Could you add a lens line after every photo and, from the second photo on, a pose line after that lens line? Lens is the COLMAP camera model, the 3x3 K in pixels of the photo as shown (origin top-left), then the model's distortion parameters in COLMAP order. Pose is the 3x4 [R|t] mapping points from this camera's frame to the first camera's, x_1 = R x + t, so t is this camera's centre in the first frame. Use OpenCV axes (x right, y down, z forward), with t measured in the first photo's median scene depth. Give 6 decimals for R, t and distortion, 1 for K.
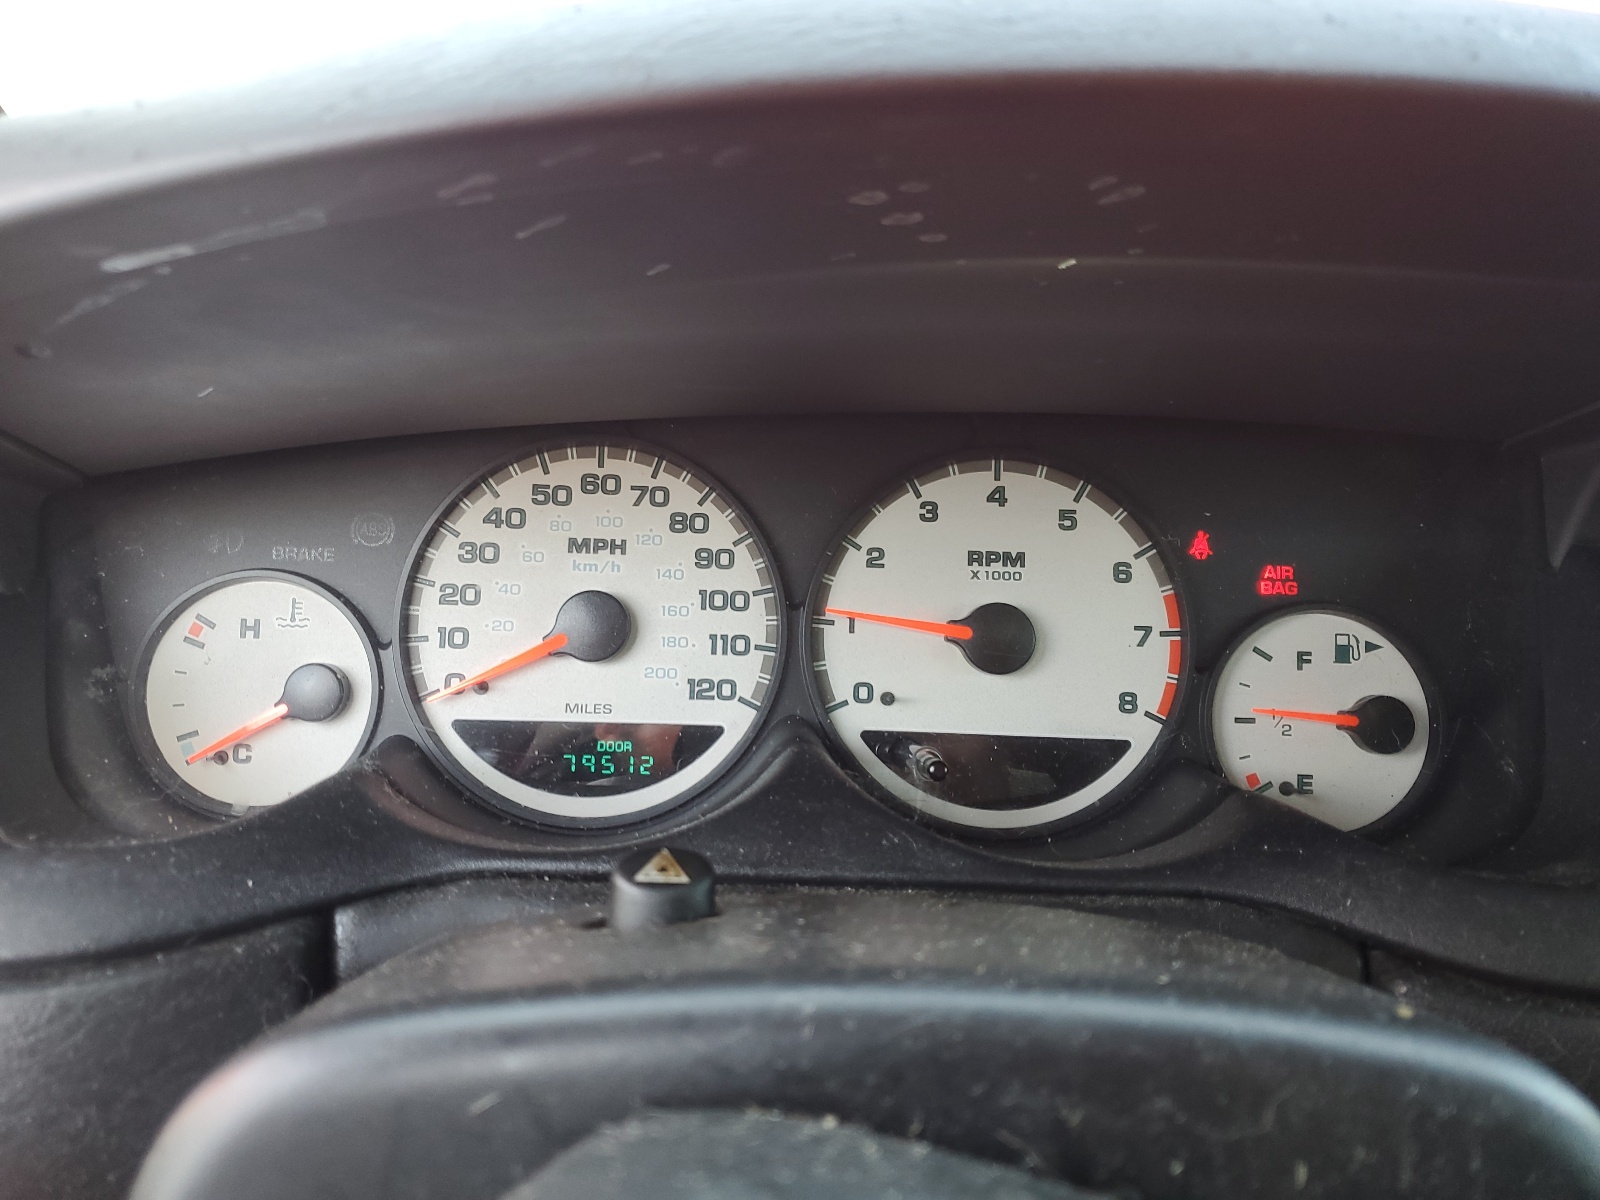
lens RADIAL K [[1221.7, 0, 795.8], [0, 1221.7, 596.3], [0, 0, 1]] dist [0.041049, 0.003006]
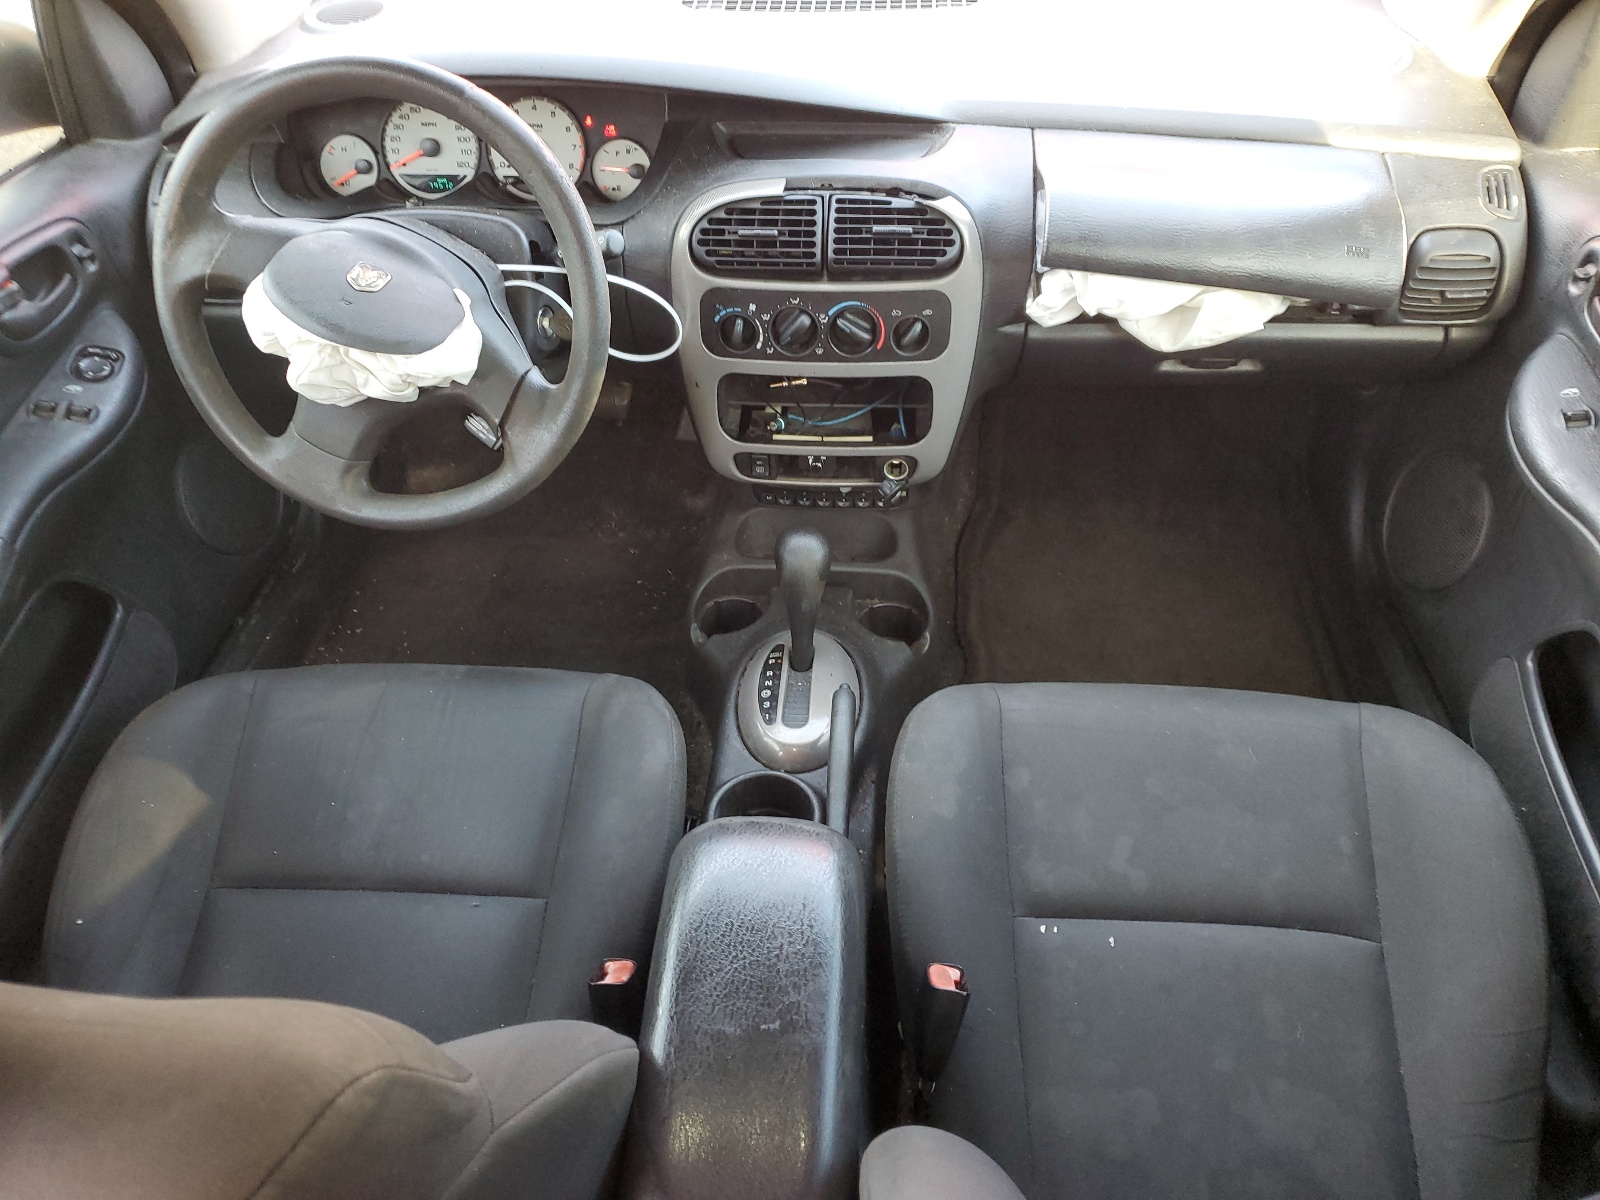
lens RADIAL K [[1221.7, 0, 804.7], [0, 1221.7, 597.4], [0, 0, 1]] dist [0.041049, 0.003006]
pose [[0.996417, 0.006732, -0.084303, 1.333330], [0.025724, 0.925469, 0.377950, -0.100404], [0.080564, -0.378764, 0.921980, -2.992343]]
